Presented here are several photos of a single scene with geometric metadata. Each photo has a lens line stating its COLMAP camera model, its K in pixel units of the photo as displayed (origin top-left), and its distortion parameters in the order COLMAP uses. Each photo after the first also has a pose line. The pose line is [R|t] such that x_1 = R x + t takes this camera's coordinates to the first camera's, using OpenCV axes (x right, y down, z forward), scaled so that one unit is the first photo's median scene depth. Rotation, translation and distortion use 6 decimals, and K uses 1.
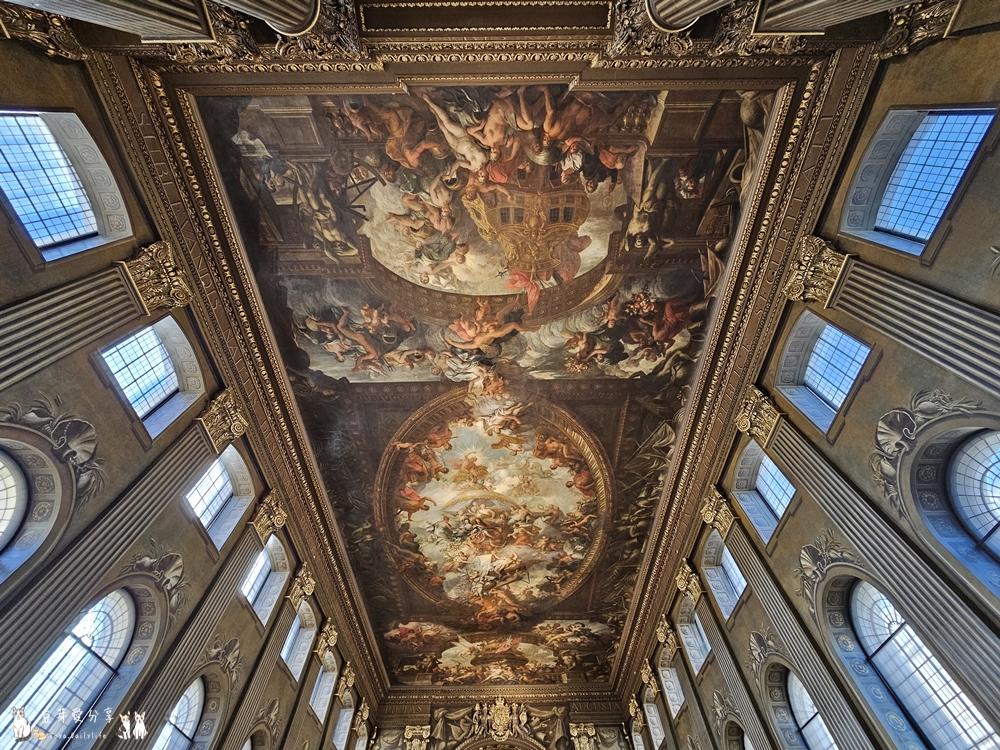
lens RADIAL K [[408.5, 0, 498.7], [0, 408.5, 374.2], [0, 0, 1]] dist [-0.006648, 0.003212]
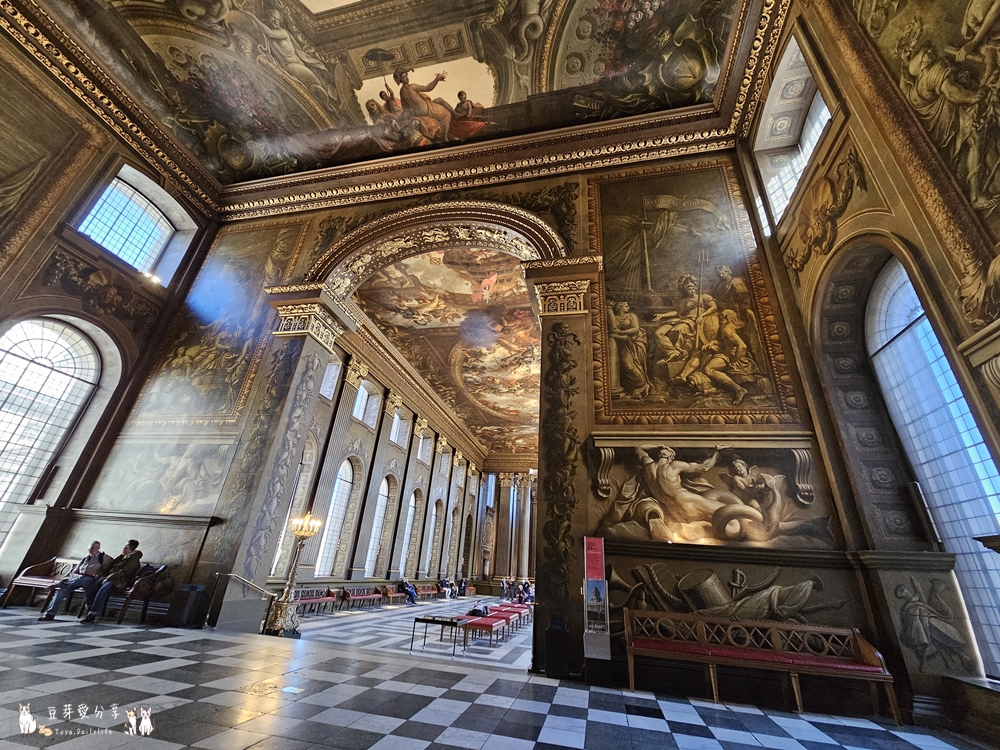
lens RADIAL K [[407.8, 0, 499.0], [0, 407.8, 374.4], [0, 0, 1]] dist [-0.003096, 0.000645]
pose [[-0.976538, 0.037203, 0.212107, -0.276223], [-0.207534, 0.100292, -0.973073, 2.473659], [-0.057474, -0.994262, -0.090218, 1.592158]]
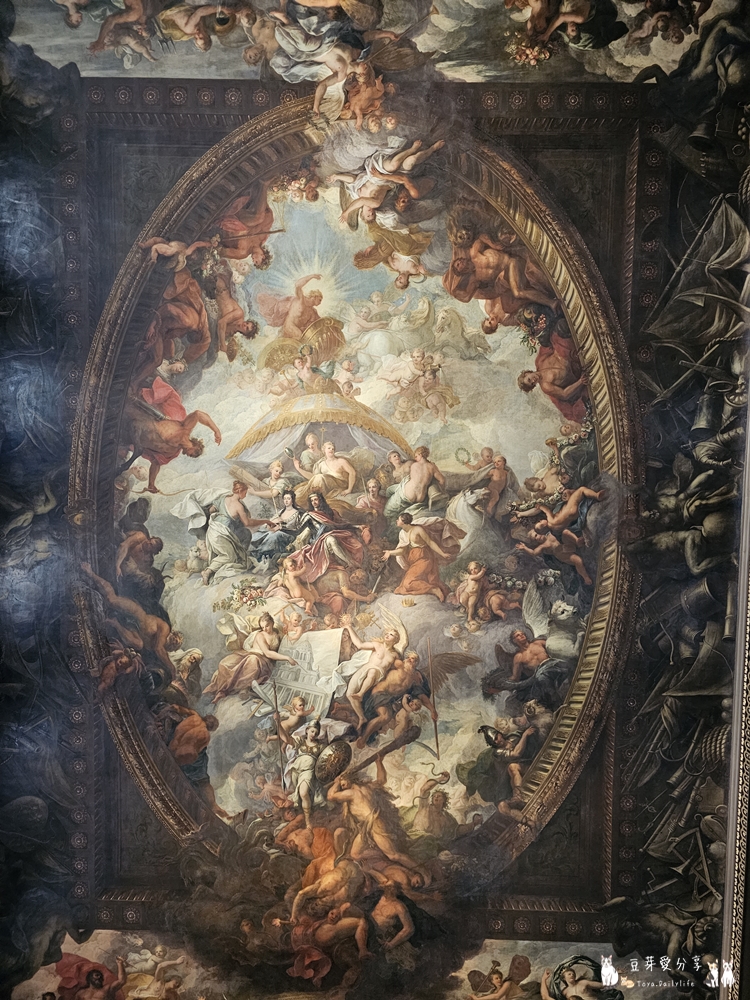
lens RADIAL K [[666.5, 0, 372.5], [0, 666.5, 513.8], [0, 0, 1]] dist [0.067984, -0.058452]
pose [[0.999403, 0.029563, -0.017859, 0.028974], [-0.034481, 0.883682, -0.466815, 0.915600], [0.001981, 0.467153, 0.884174, 0.527894]]
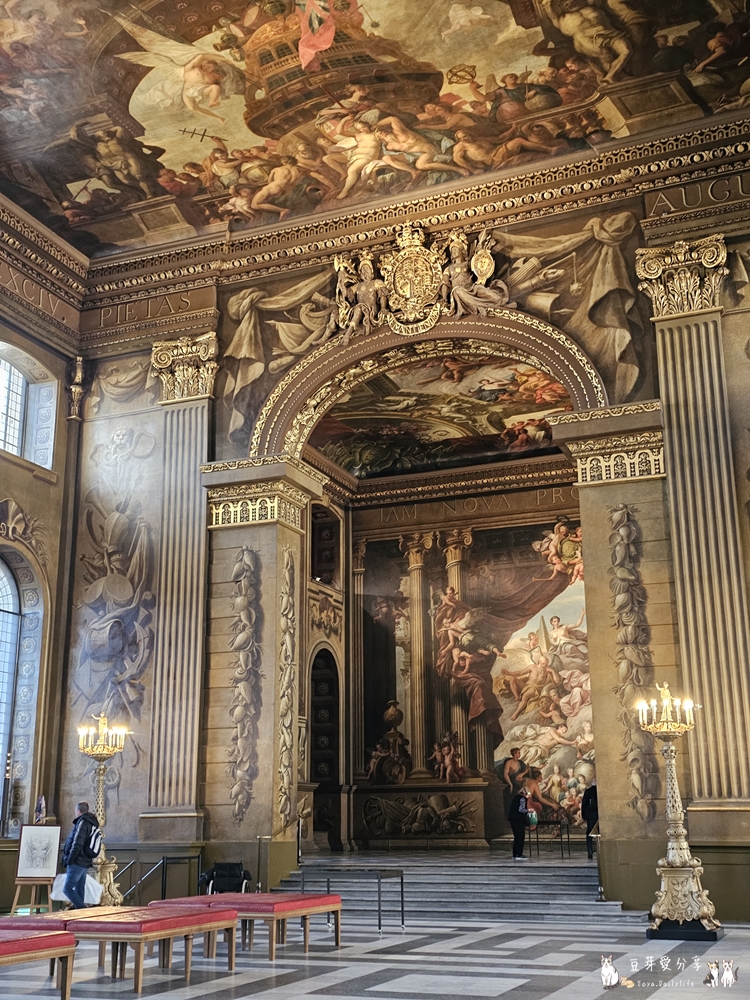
lens RADIAL K [[1136.7, 0, 363.3], [0, 1136.7, 514.1], [0, 0, 1]] dist [0.173768, -0.411081]
pose [[0.926731, -0.097220, -0.362929, 0.497477], [0.318833, 0.714533, 0.622726, 0.770588], [0.198784, -0.692814, 0.693177, 0.486229]]
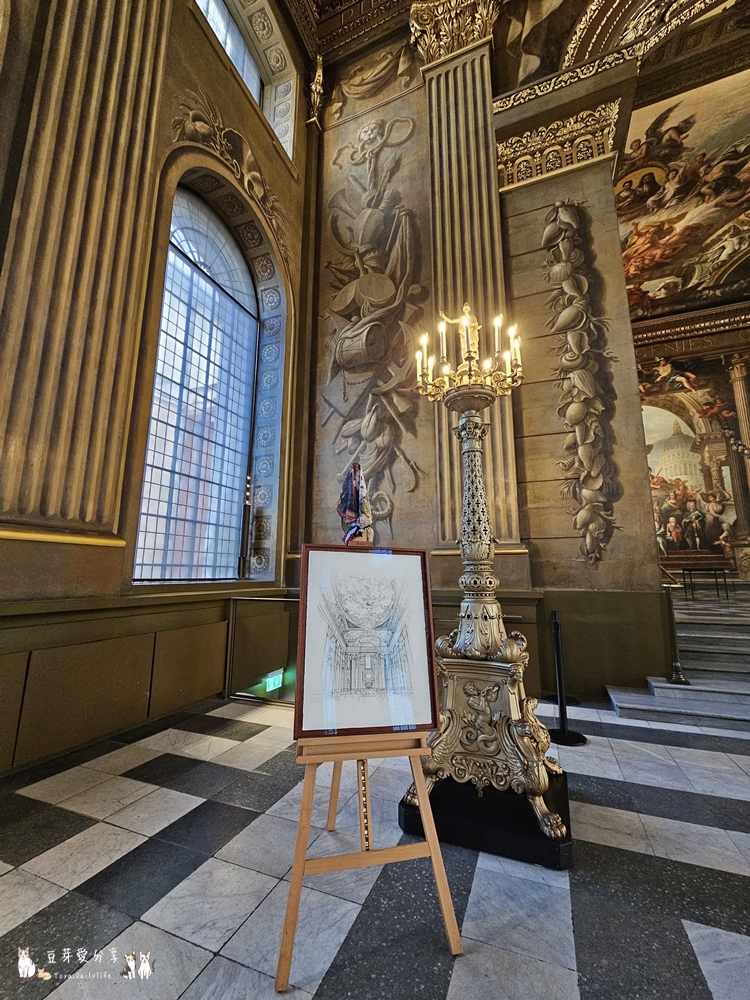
lens RADIAL K [[408.5, 0, 375.5], [0, 408.5, 498.5], [0, 0, 1]] dist [-0.006648, 0.003212]
pose [[0.932656, -0.055256, -0.356511, -0.305292], [0.301224, 0.663096, 0.685250, 1.623279], [0.198537, -0.746492, 0.635085, 1.006276]]
